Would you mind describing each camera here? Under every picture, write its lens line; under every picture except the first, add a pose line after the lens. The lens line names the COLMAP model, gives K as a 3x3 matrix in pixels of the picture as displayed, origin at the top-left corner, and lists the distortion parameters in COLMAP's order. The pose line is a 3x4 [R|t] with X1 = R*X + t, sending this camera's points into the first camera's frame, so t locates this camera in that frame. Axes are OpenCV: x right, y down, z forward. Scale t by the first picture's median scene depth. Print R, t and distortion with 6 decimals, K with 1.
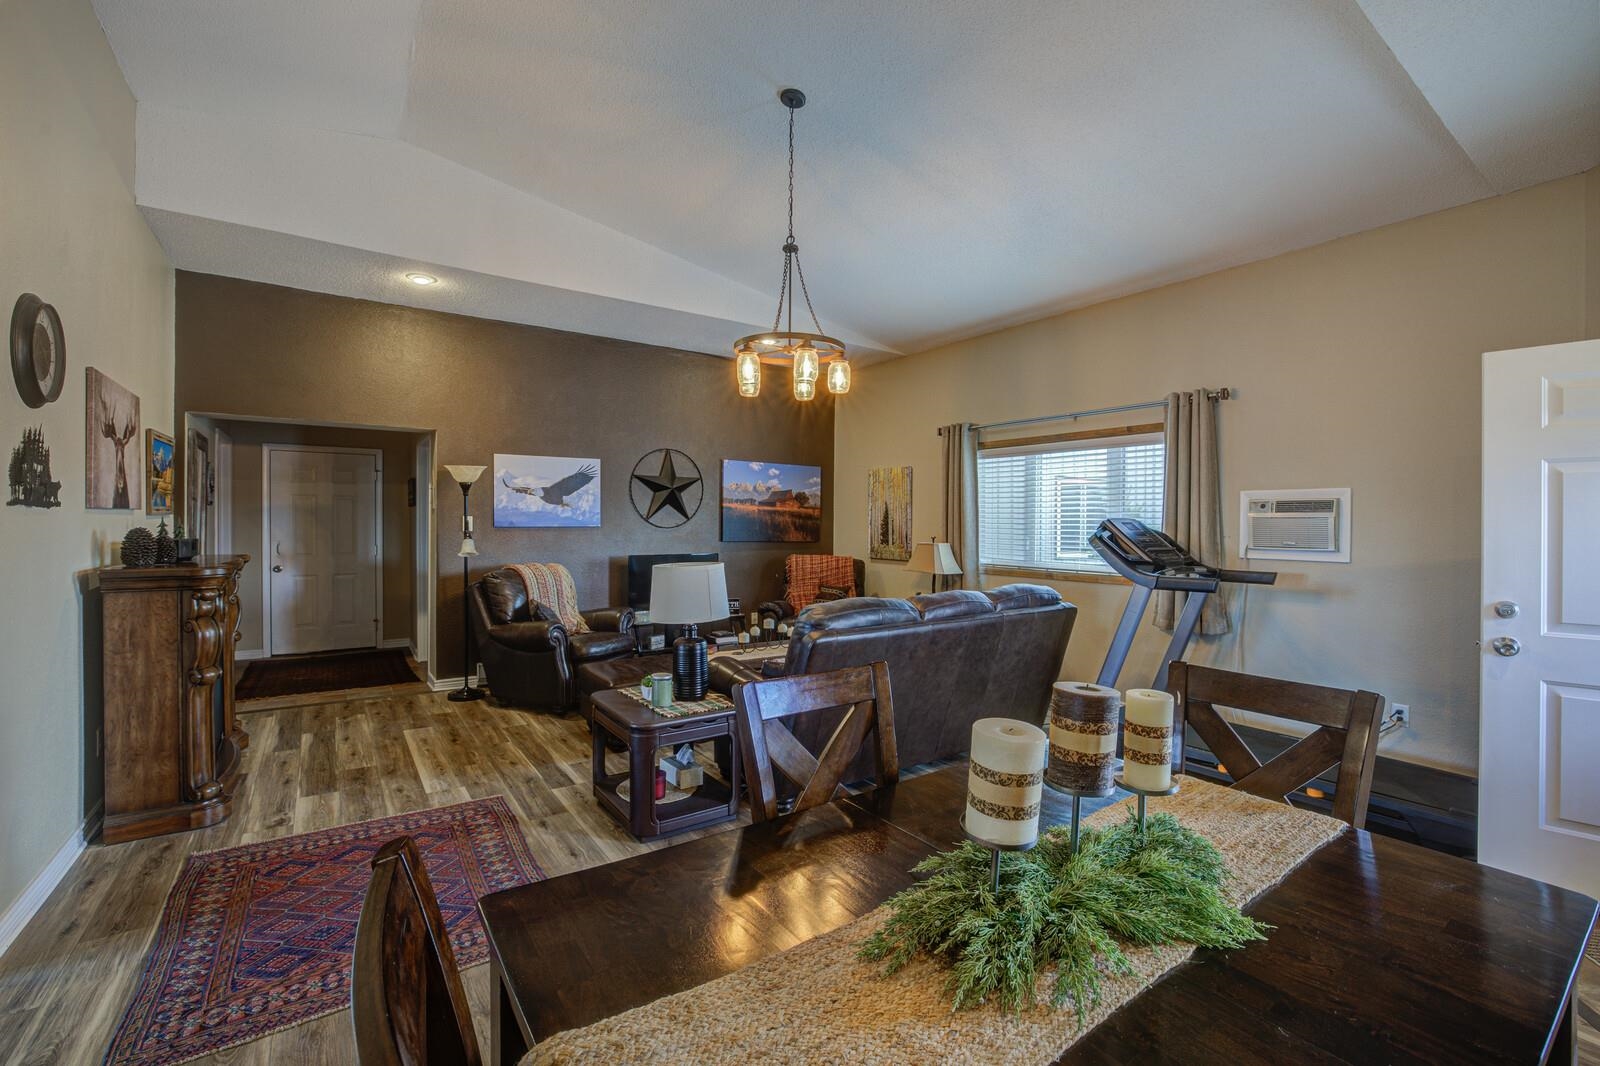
lens RADIAL K [[688.0, 0, 800.0], [0, 688.0, 533.0], [0, 0, 1]] dist [-0.064382, 0.000045]
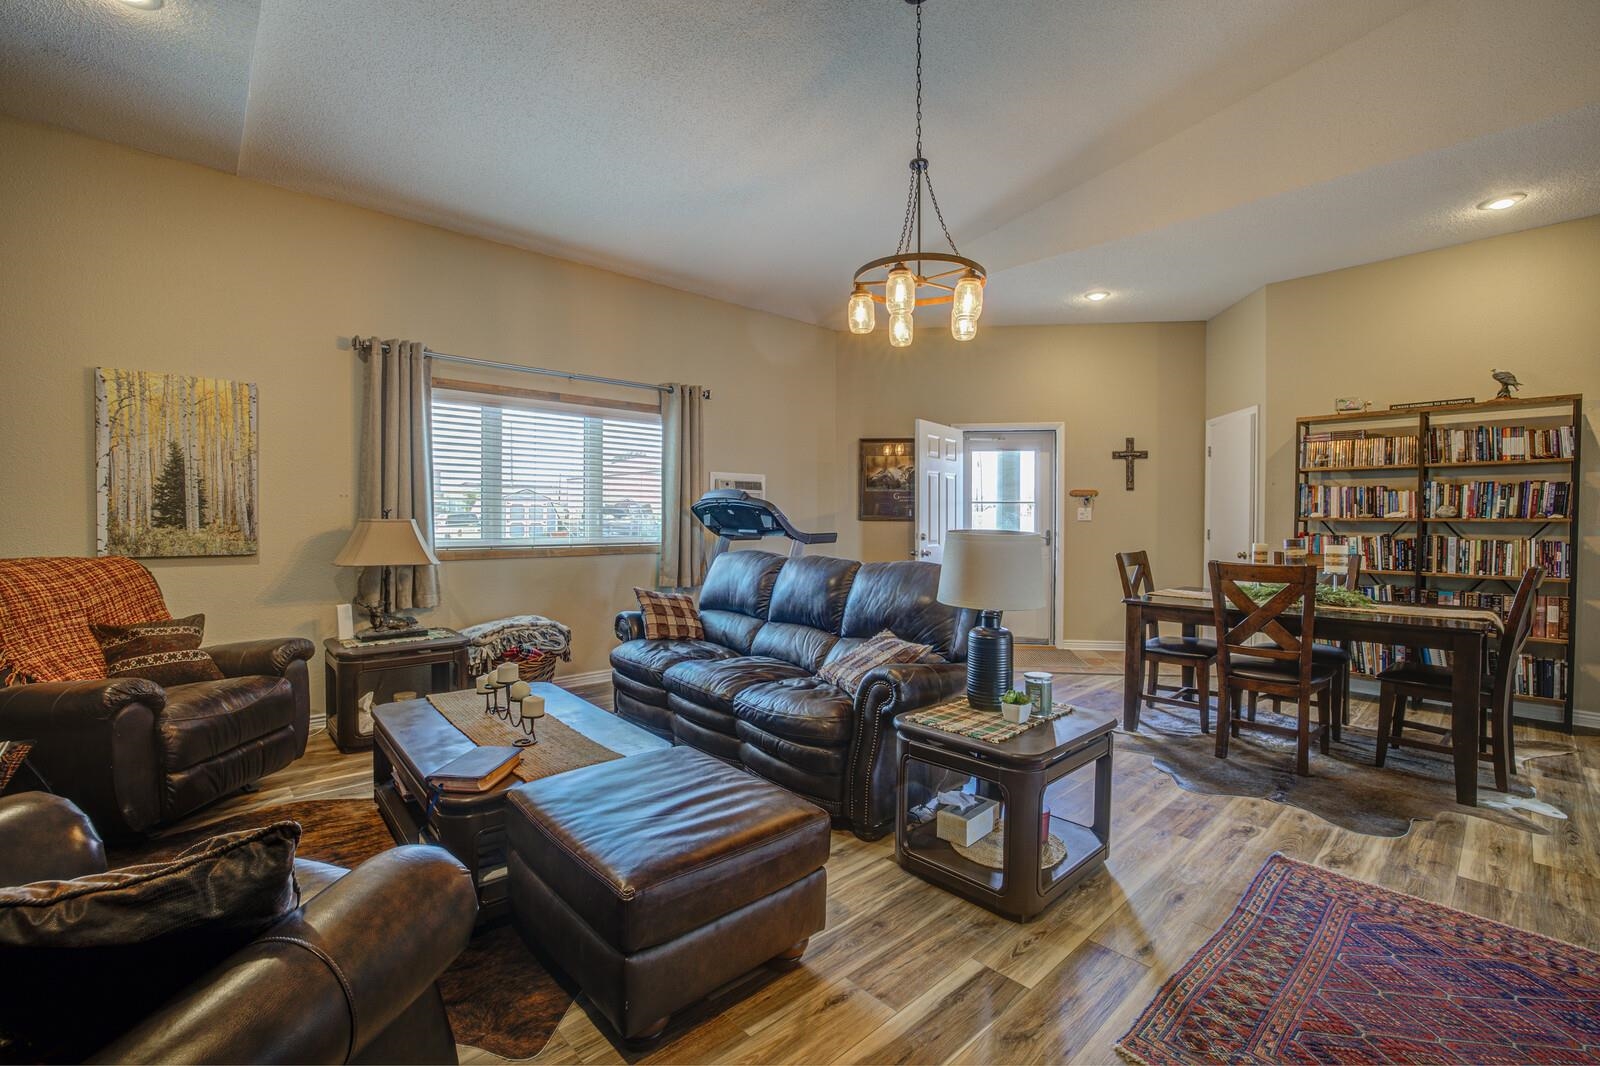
lens RADIAL K [[672.2, 0, 800.0], [0, 672.2, 533.0], [0, 0, 1]] dist [-0.019289, -0.000163]
pose [[-0.125650, -0.036863, 0.991390, -0.611012], [0.006664, 0.999256, 0.038000, 0.008252], [-0.992052, 0.011381, -0.125311, 0.901127]]
